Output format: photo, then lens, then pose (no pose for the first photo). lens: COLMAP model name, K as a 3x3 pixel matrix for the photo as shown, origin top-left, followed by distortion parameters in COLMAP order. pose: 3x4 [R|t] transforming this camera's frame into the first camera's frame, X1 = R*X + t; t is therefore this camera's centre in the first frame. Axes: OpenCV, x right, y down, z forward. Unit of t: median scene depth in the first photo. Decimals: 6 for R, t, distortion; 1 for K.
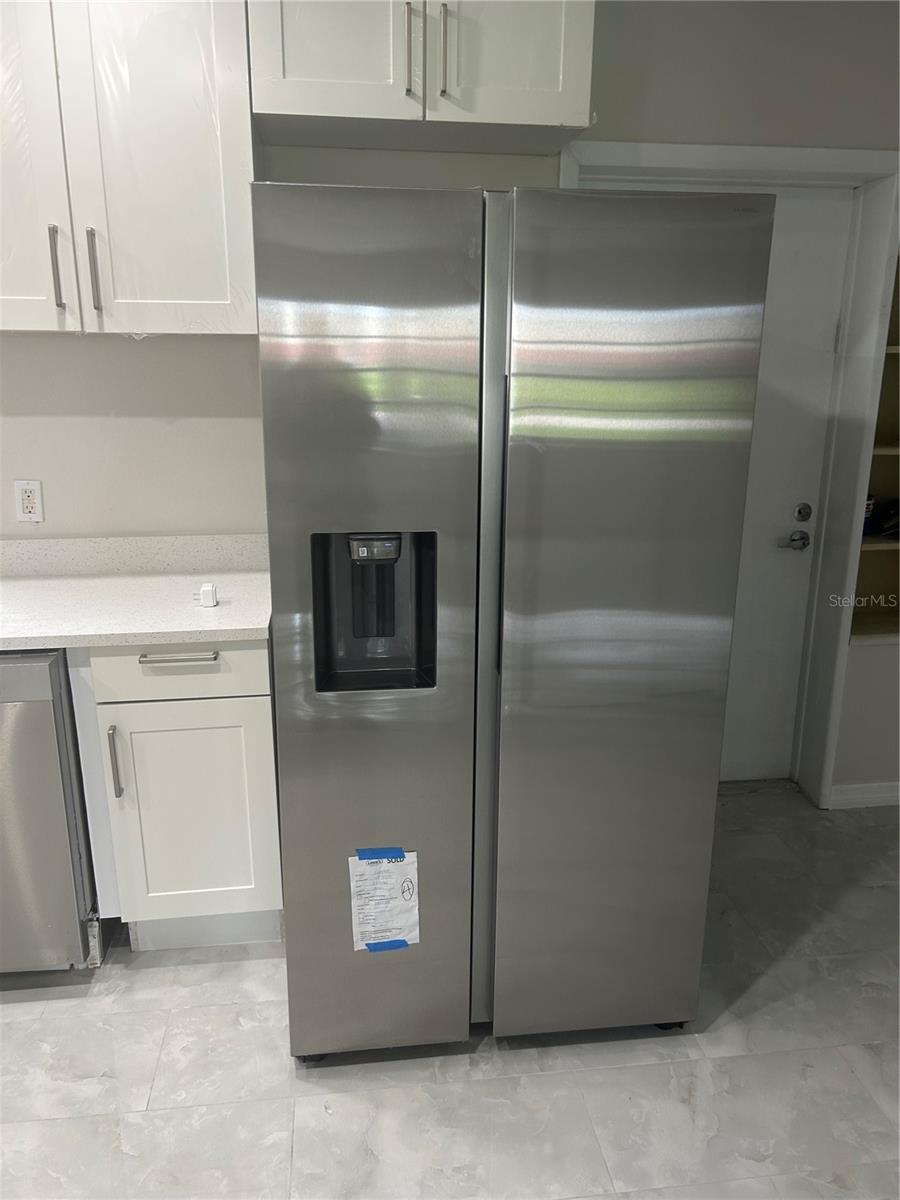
lens RADIAL K [[912.9, 0, 444.6], [0, 912.9, 605.8], [0, 0, 1]] dist [0.045936, -0.049541]
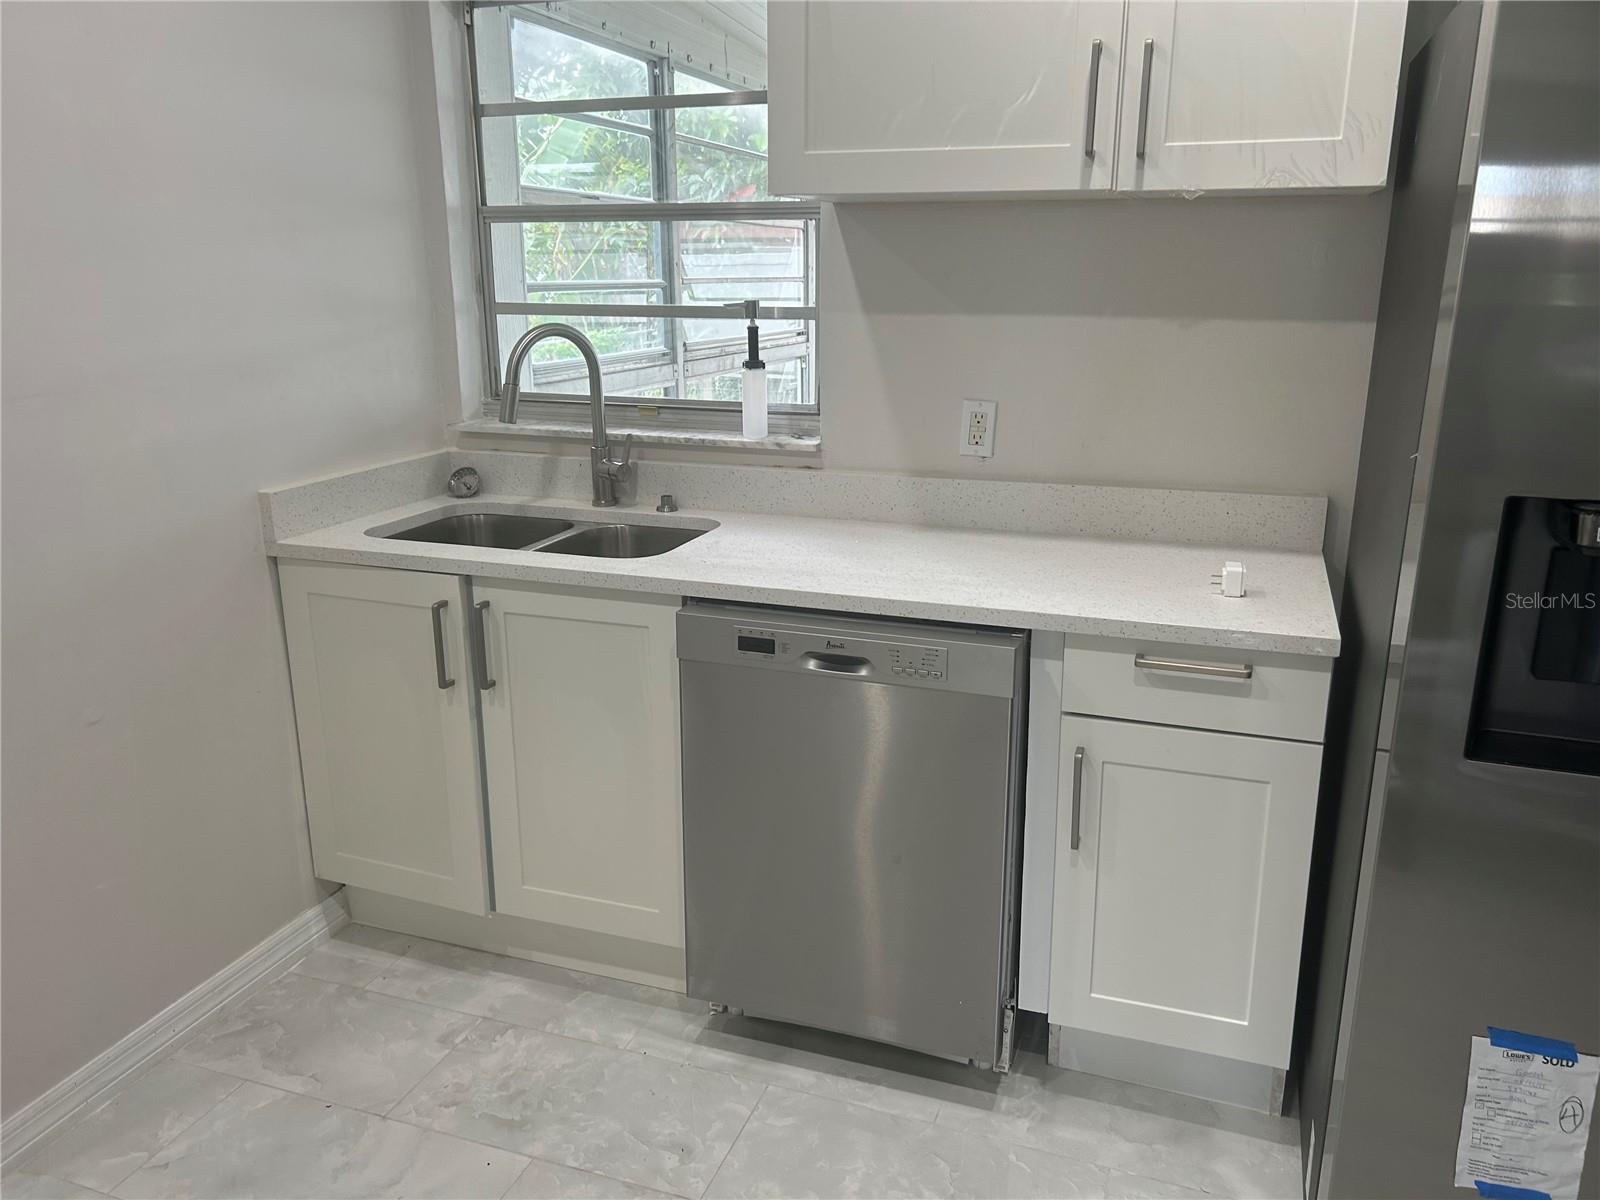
lens RADIAL K [[1217.1, 0, 796.5], [0, 1217.1, 587.2], [0, 0, 1]] dist [0.045936, -0.049541]
pose [[0.889146, 0.115067, -0.442922, -0.154085], [-0.118967, 0.992715, 0.019077, 0.016151], [0.441890, 0.035731, 0.896357, 0.056715]]
